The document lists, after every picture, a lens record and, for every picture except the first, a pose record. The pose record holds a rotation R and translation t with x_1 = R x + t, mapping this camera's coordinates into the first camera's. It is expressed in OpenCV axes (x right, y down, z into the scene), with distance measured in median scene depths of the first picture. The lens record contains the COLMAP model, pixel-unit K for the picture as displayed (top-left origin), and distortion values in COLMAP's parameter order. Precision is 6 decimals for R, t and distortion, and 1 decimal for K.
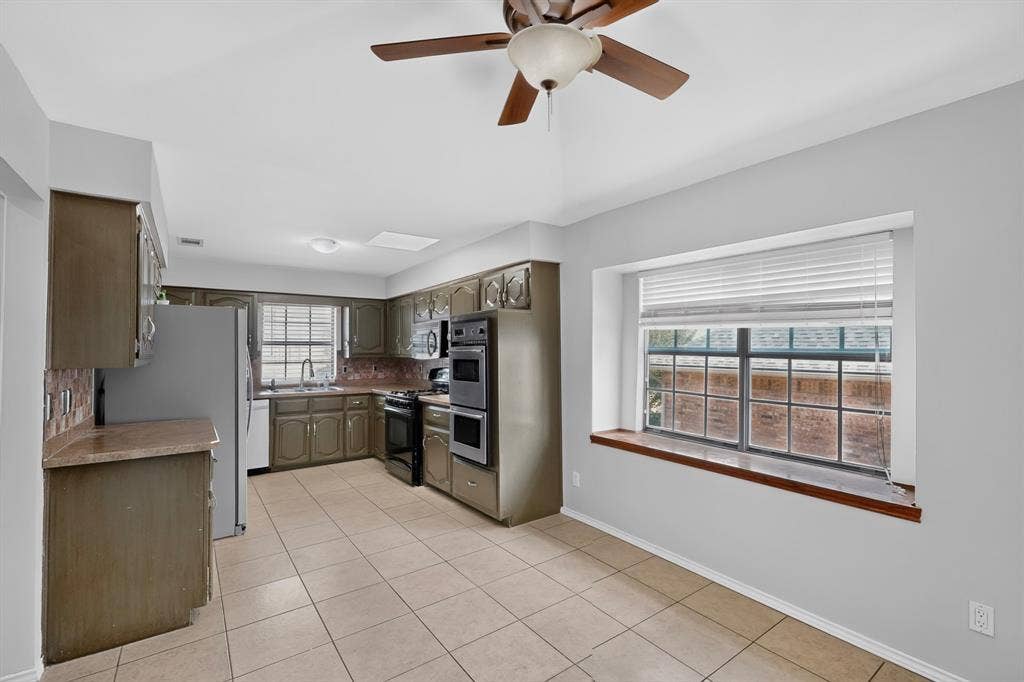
lens RADIAL K [[450.4, 0, 515.8], [0, 450.4, 339.0], [0, 0, 1]] dist [-0.001281, -0.000337]
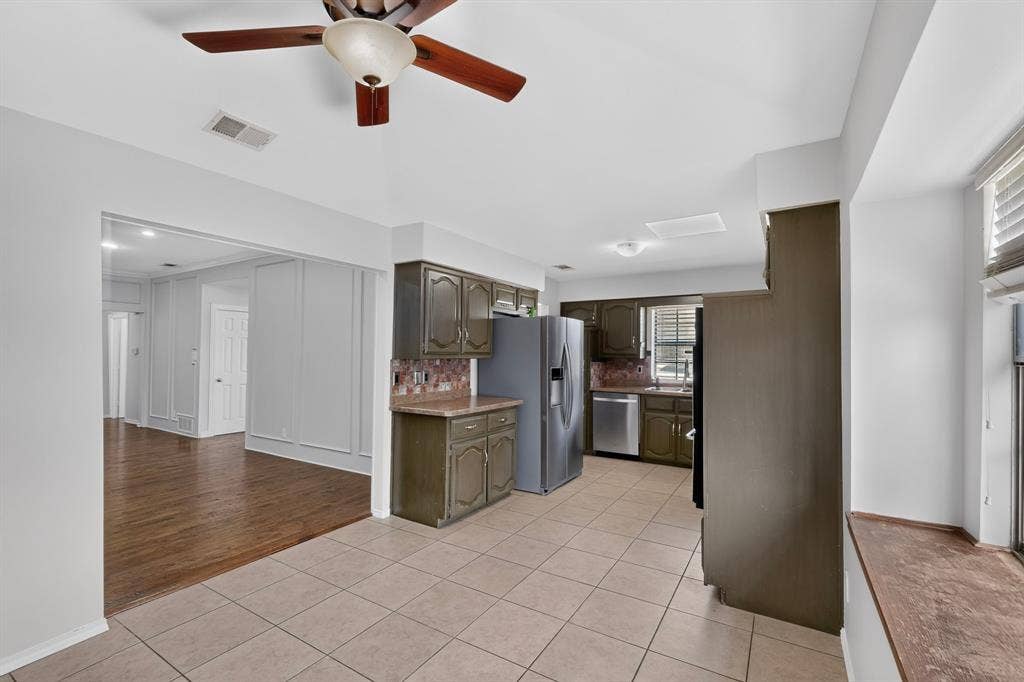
lens RADIAL K [[446.4, 0, 509.5], [0, 446.4, 346.4], [0, 0, 1]] dist [0.000258, 0.000193]
pose [[0.372005, -0.002199, -0.928228, 0.314451], [0.017500, 0.999836, 0.004645, 0.004259], [0.928066, -0.017972, 0.371983, 0.268766]]
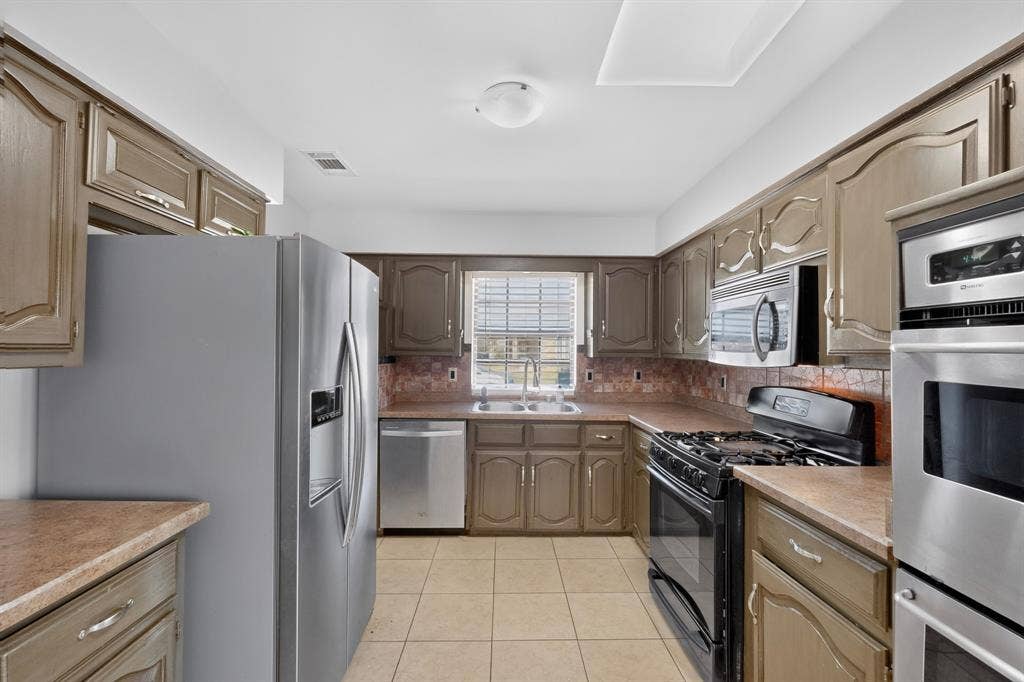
lens RADIAL K [[446.4, 0, 509.5], [0, 446.4, 346.4], [0, 0, 1]] dist [0.000258, 0.000193]
pose [[0.817191, 0.014376, -0.576187, -0.125823], [0.000876, 0.999657, 0.026183, 0.012066], [0.576366, -0.021901, 0.816898, 0.473880]]
